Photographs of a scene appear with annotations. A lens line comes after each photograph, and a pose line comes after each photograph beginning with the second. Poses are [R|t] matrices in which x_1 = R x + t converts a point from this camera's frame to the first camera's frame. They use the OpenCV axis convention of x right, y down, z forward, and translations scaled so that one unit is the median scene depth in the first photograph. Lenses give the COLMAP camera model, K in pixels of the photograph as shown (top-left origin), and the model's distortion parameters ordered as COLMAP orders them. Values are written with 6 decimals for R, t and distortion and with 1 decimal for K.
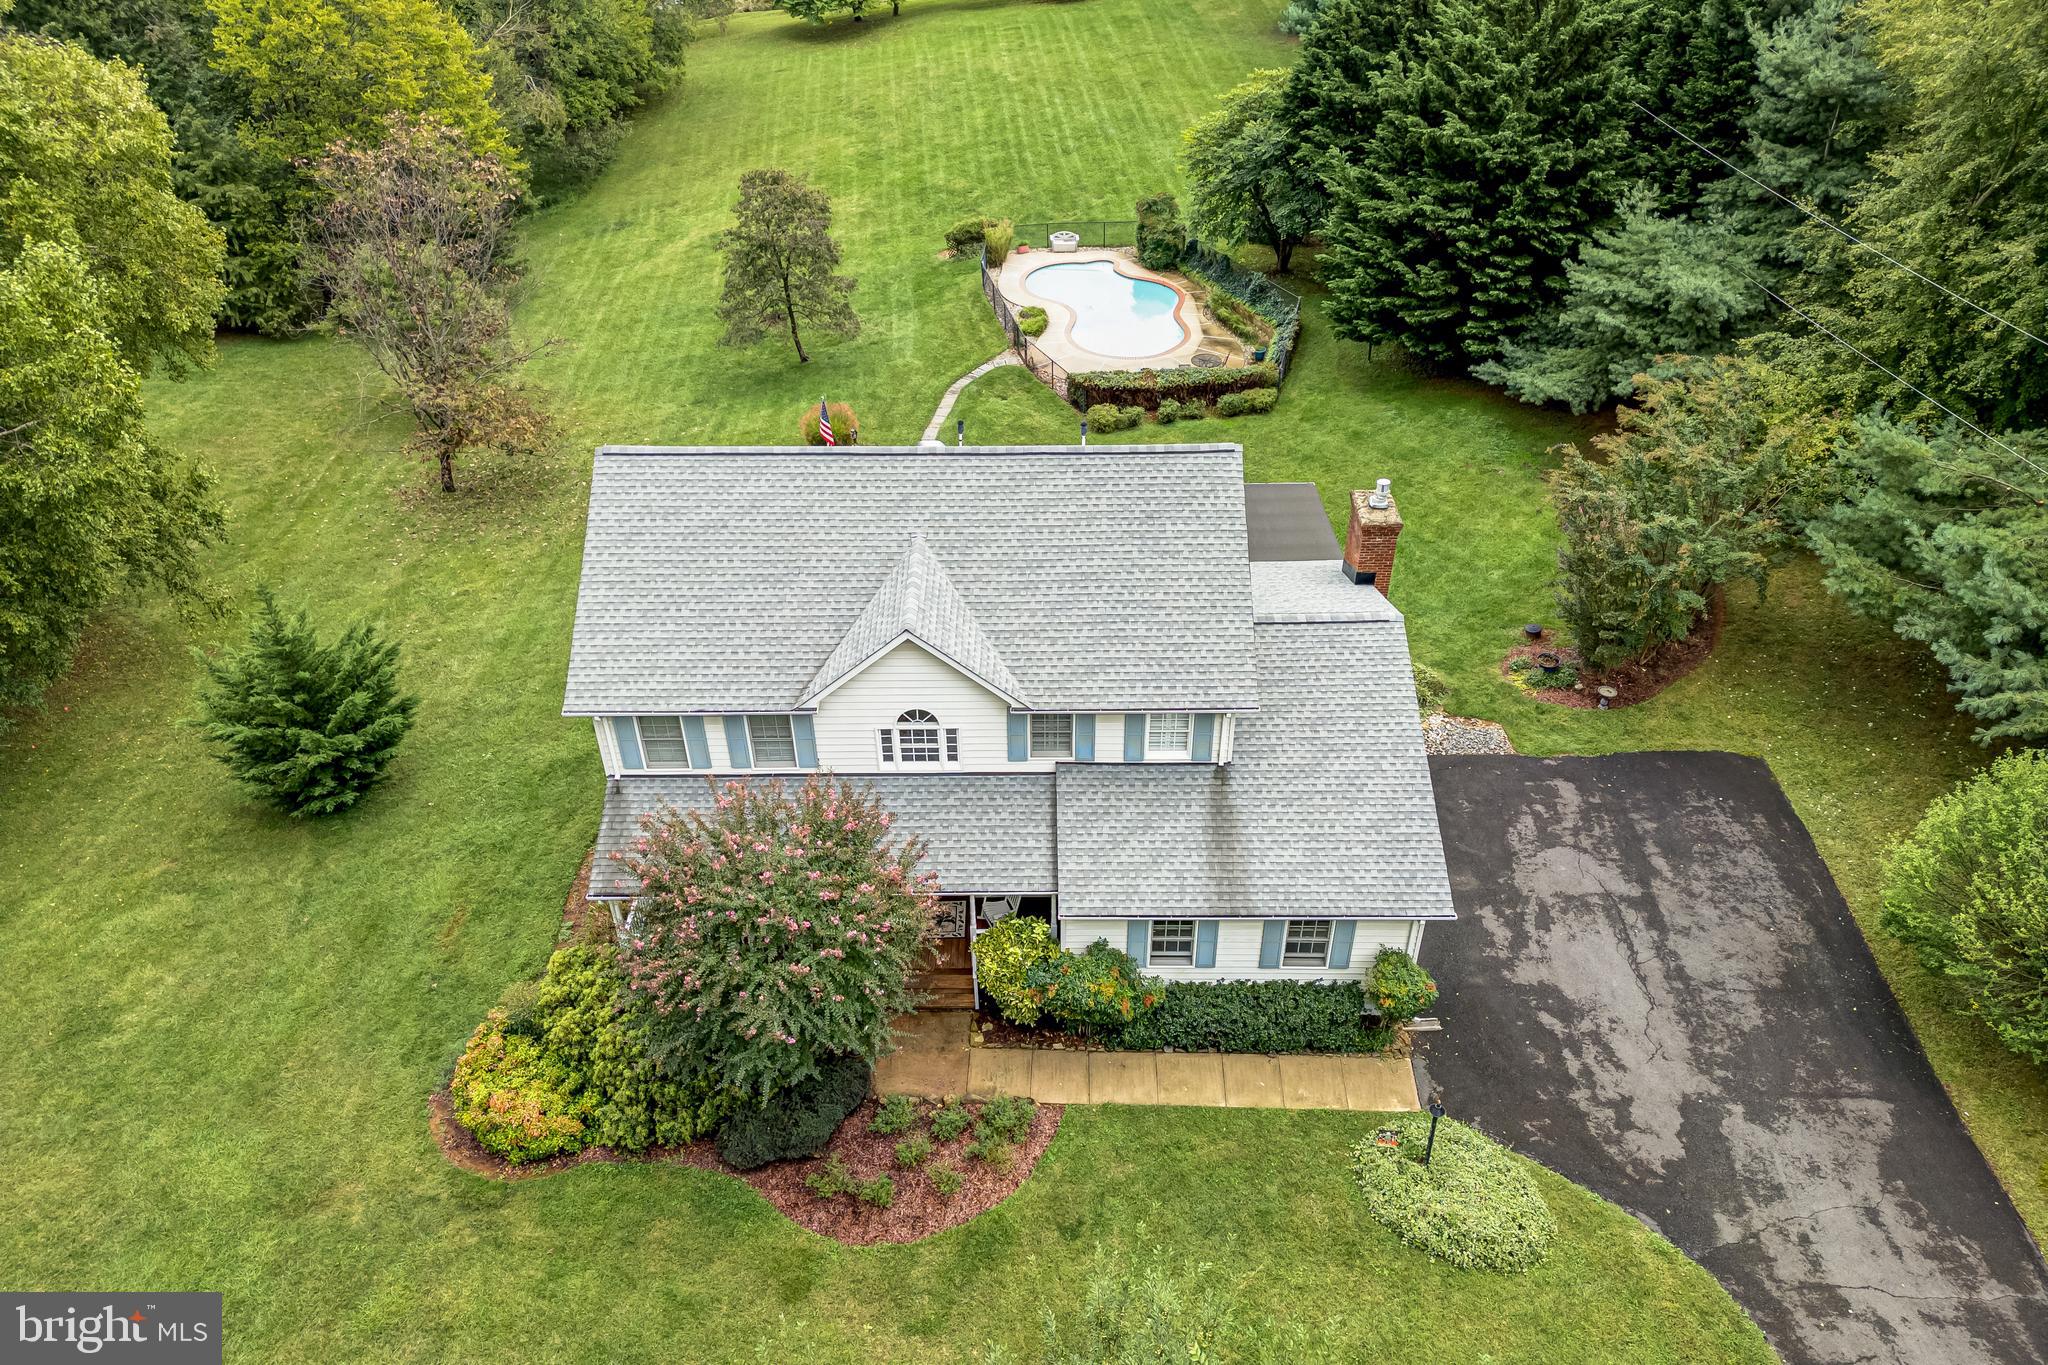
lens RADIAL K [[1427.8, 0, 1027.0], [0, 1427.8, 682.7], [0, 0, 1]] dist [0.075683, -0.075528]
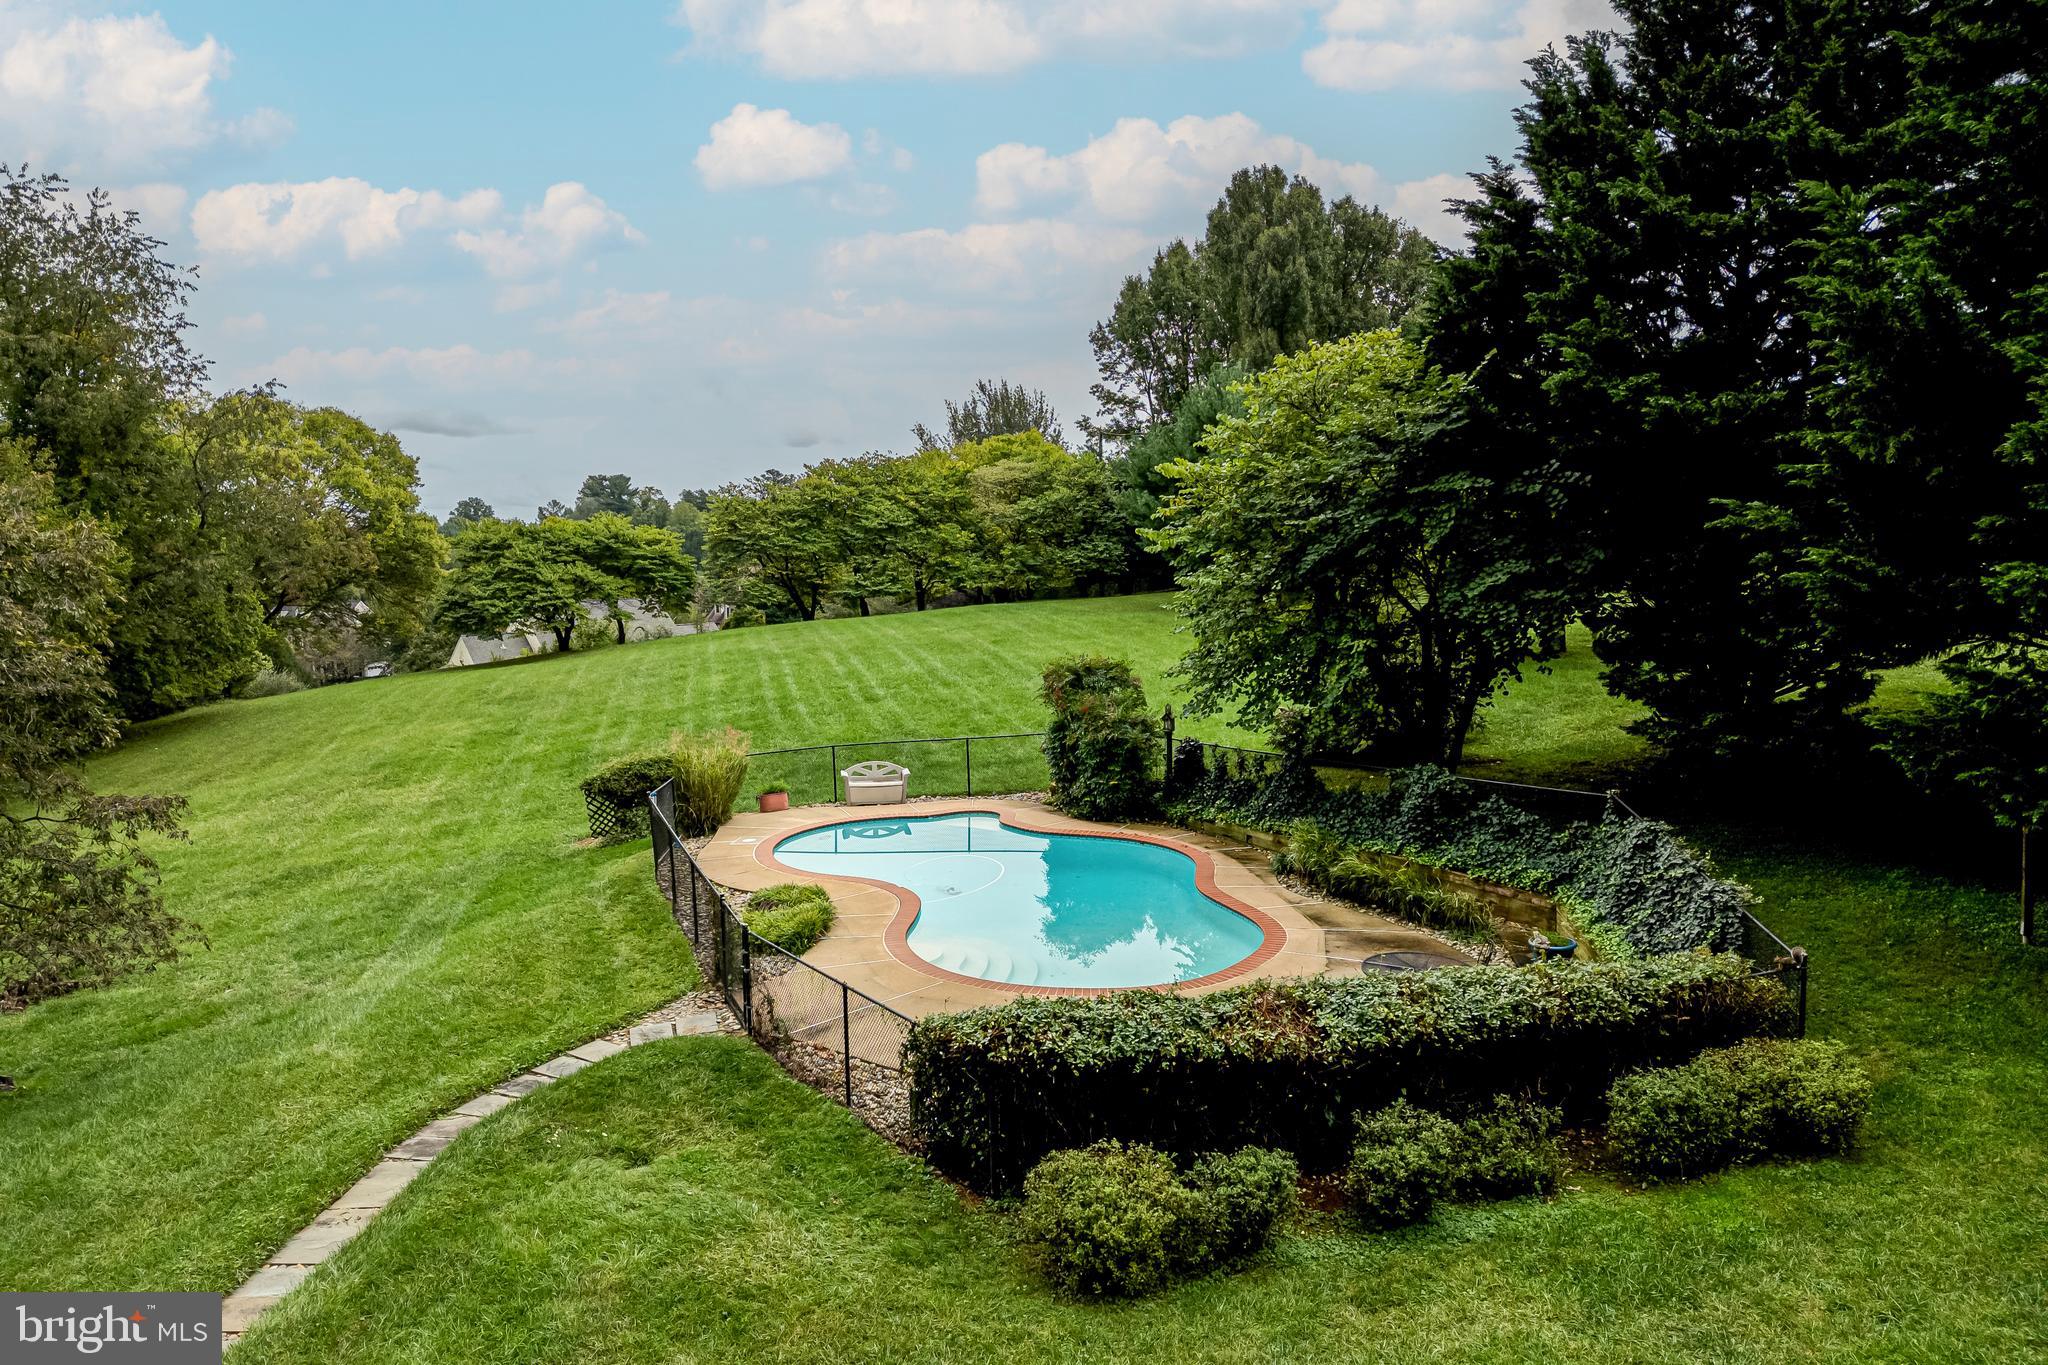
lens RADIAL K [[1427.8, 0, 1025.4], [0, 1427.8, 680.7], [0, 0, 1]] dist [0.075683, -0.075528]
pose [[0.990311, -0.016523, 0.137883, 0.016046], [0.085130, 0.856685, -0.508767, -0.148328], [-0.109716, 0.515576, 0.849791, 0.795619]]
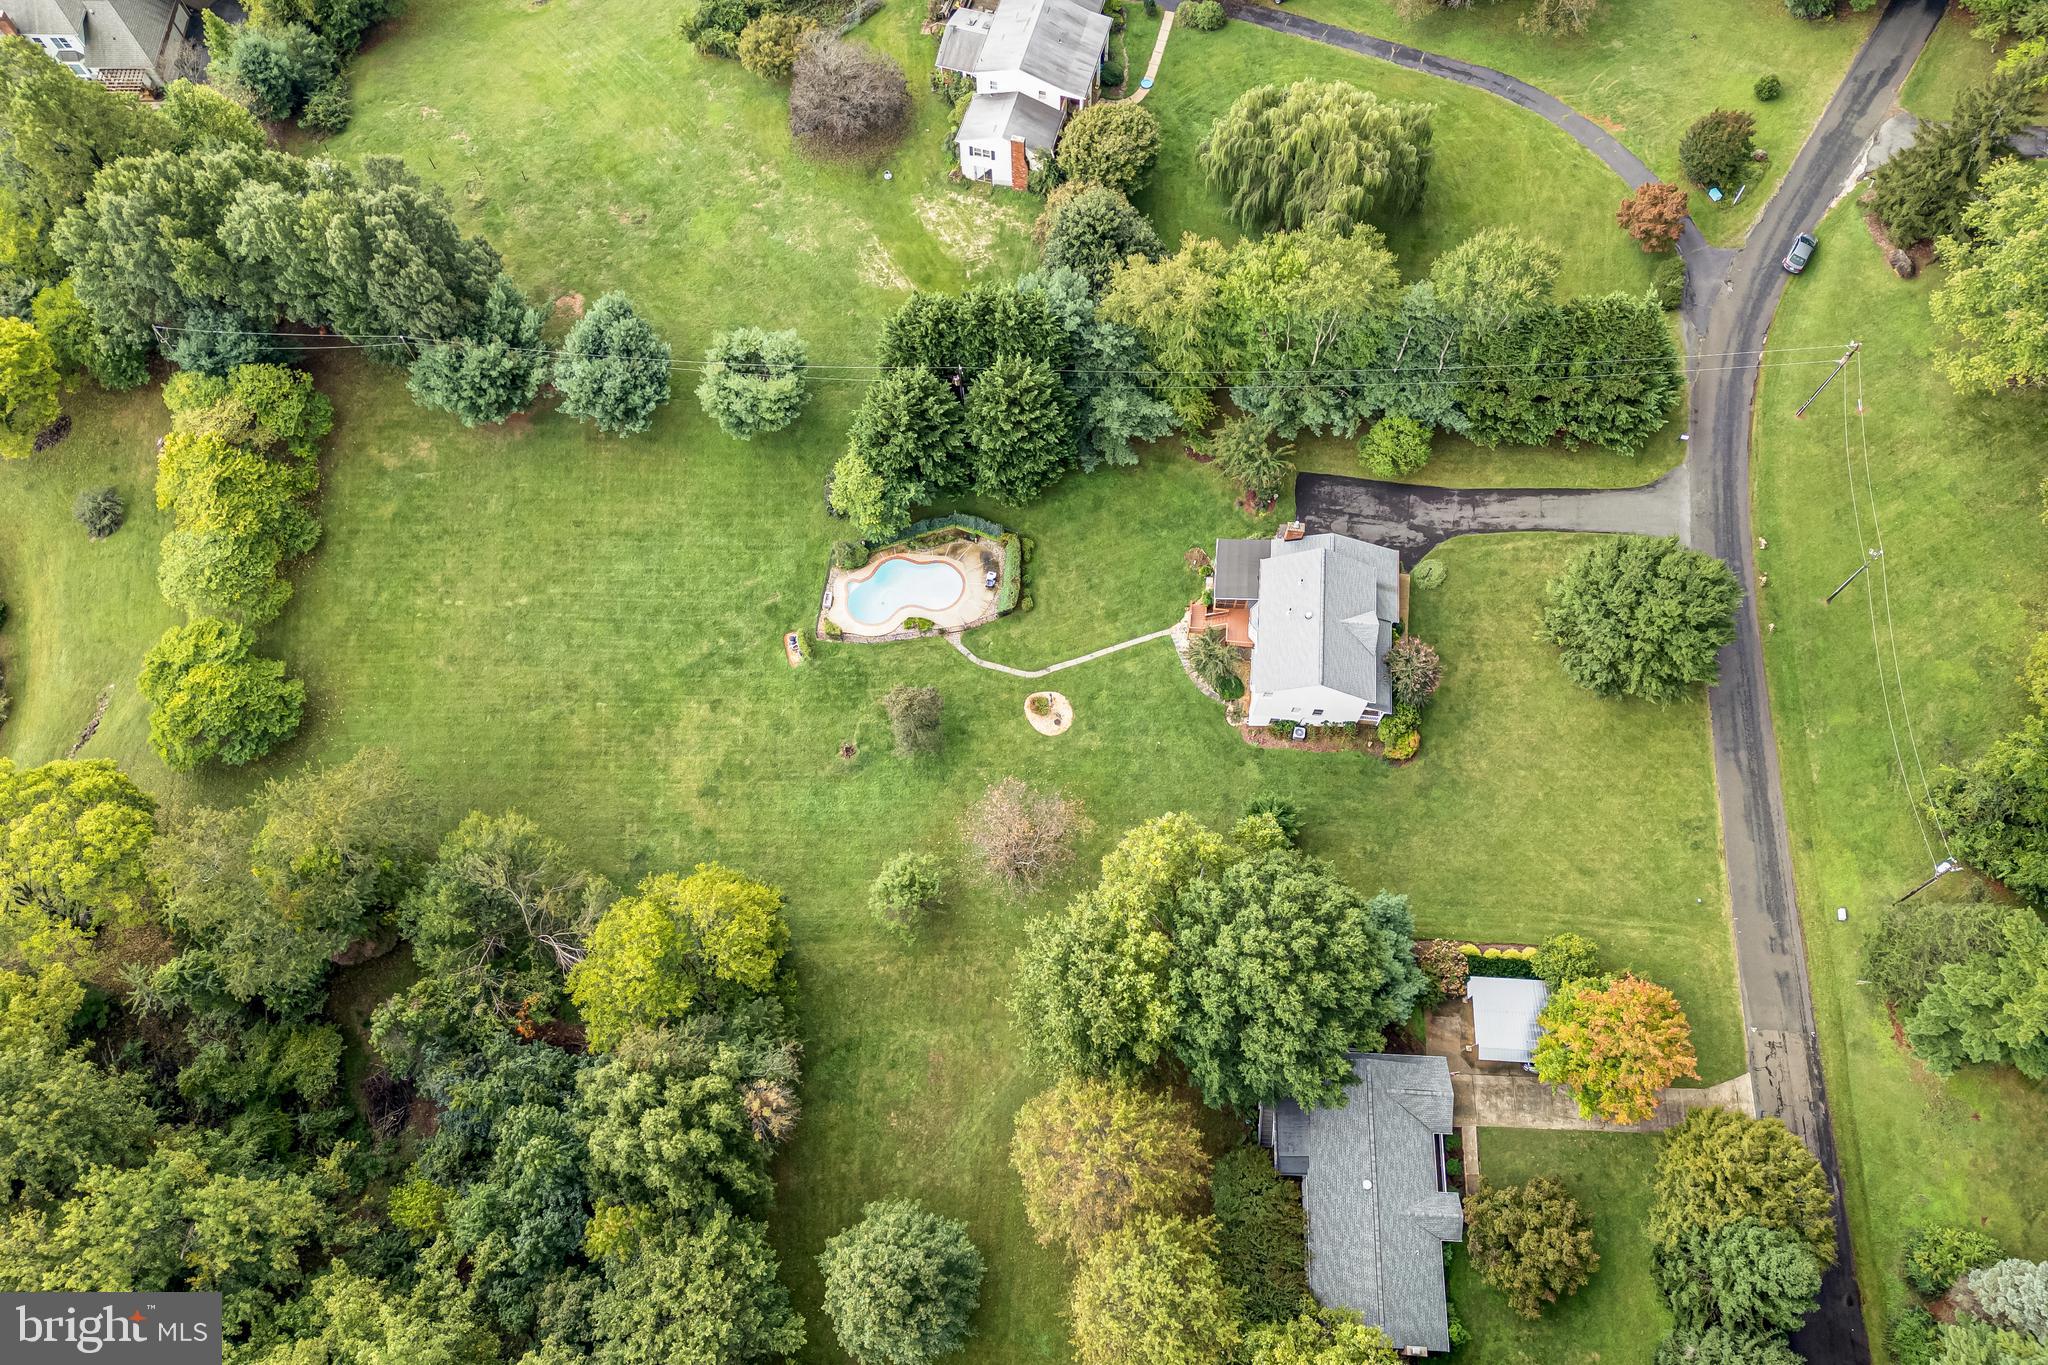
lens RADIAL K [[1427.8, 0, 1029.0], [0, 1427.8, 687.8], [0, 0, 1]] dist [0.075683, -0.075528]
pose [[0.094298, -0.904345, 0.416255, -1.072714], [0.615984, 0.381472, 0.689233, -1.787955], [-0.782094, 0.191413, 0.593034, -0.394772]]
